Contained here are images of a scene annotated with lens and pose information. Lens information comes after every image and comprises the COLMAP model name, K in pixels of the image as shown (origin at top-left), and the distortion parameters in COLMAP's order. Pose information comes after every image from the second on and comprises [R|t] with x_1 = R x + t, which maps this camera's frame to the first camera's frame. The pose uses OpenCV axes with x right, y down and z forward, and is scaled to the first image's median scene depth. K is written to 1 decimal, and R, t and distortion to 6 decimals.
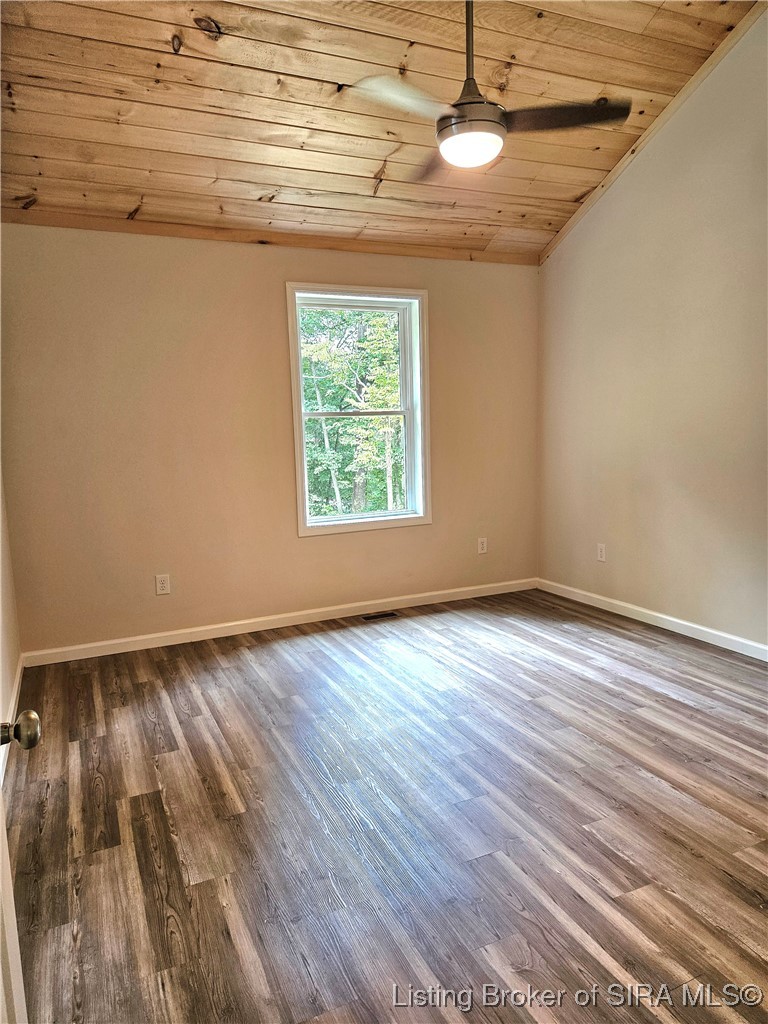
lens RADIAL K [[688.3, 0, 391.3], [0, 688.3, 531.3], [0, 0, 1]] dist [0.059701, -0.046830]
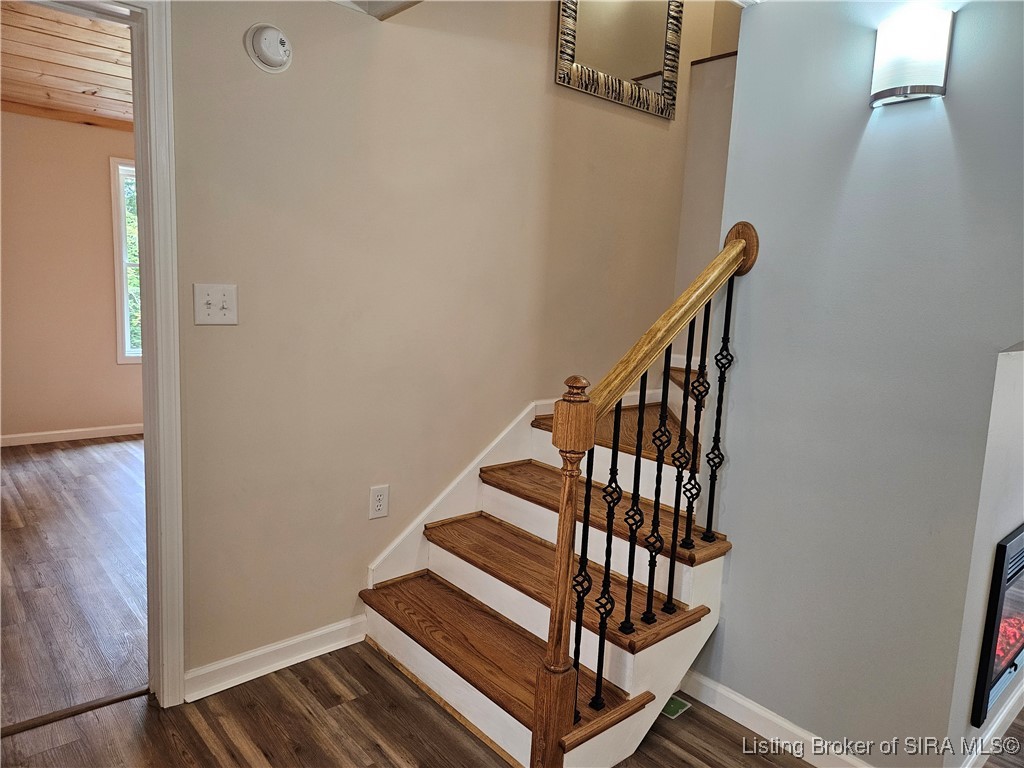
lens RADIAL K [[688.3, 0, 517.0], [0, 688.3, 390.0], [0, 0, 1]] dist [0.059701, -0.046830]
pose [[0.957911, 0.023369, 0.286112, 0.226874], [-0.023439, 0.999720, -0.003178, 0.048455], [-0.286107, -0.003662, 0.958191, -0.469128]]
